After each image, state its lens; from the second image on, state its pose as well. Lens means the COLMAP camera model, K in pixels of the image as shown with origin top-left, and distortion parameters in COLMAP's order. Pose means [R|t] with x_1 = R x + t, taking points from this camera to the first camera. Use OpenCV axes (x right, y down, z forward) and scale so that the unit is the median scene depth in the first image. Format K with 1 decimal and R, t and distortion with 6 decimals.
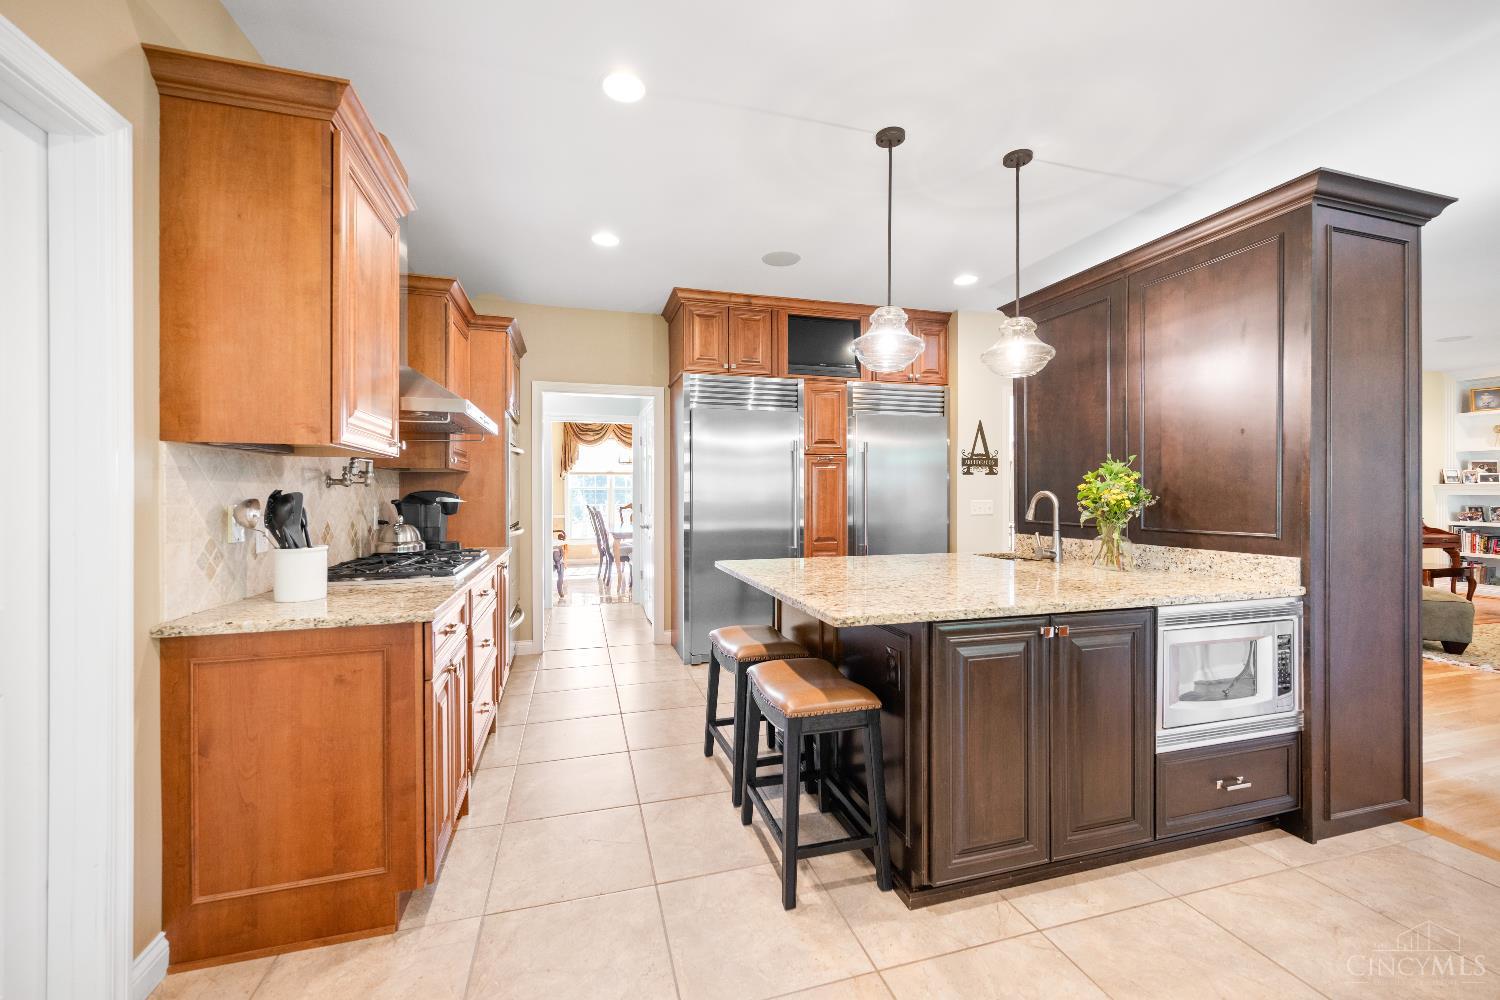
lens RADIAL K [[592.0, 0, 749.5], [0, 592.0, 500.5], [0, 0, 1]] dist [-0.001714, 0.000004]
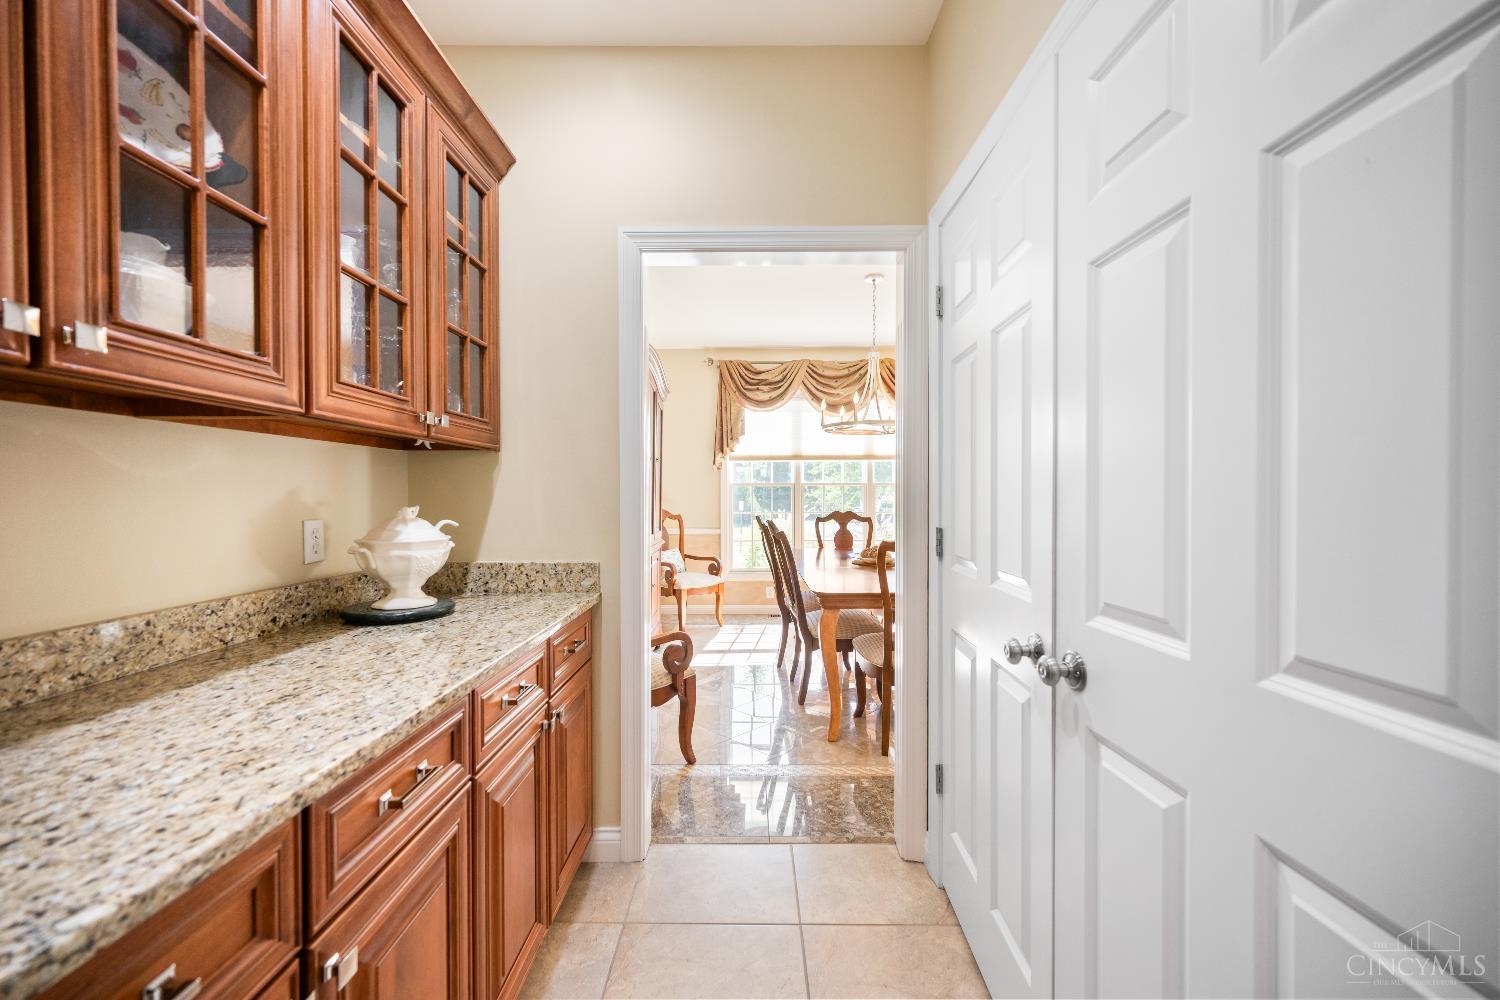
lens RADIAL K [[592.0, 0, 748.5], [0, 592.0, 500.3], [0, 0, 1]] dist [-0.001714, 0.000004]
pose [[0.960369, 0.005436, -0.278678, -0.123623], [-0.004435, 0.999981, 0.004221, -0.007168], [0.278696, -0.002818, 0.960375, 0.447469]]
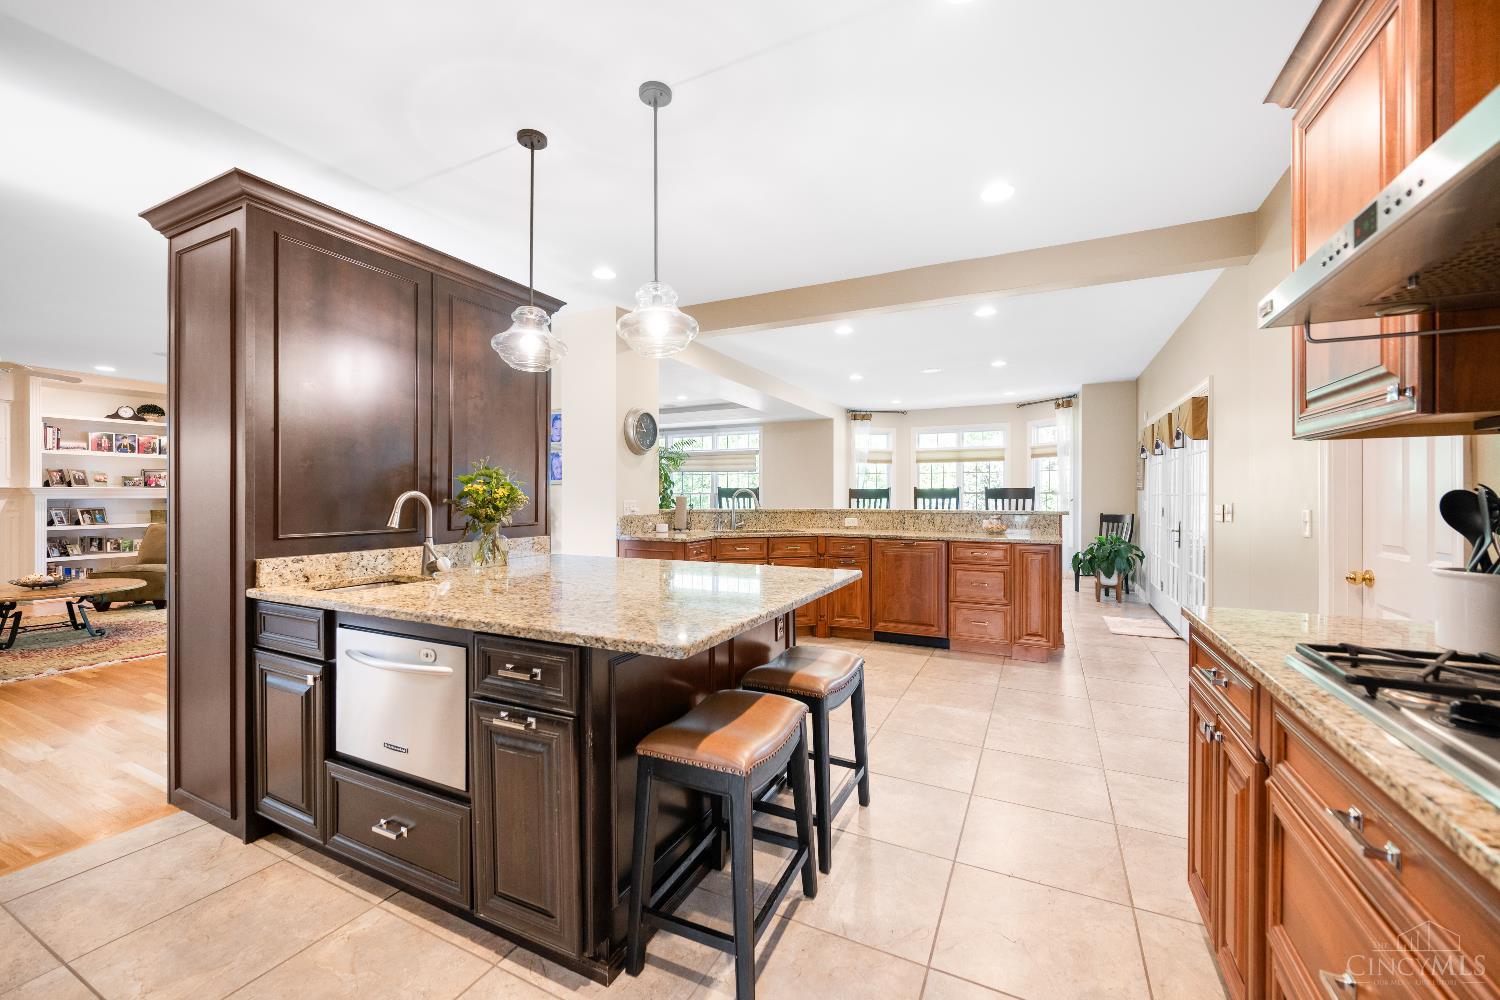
lens RADIAL K [[592.0, 0, 745.0], [0, 592.0, 498.0], [0, 0, 1]] dist [-0.001714, 0.000004]
pose [[-0.732713, 0.003504, 0.680529, -0.484481], [0.007447, 0.999968, 0.002869, -0.005805], [-0.680497, 0.007170, -0.732716, 1.611692]]
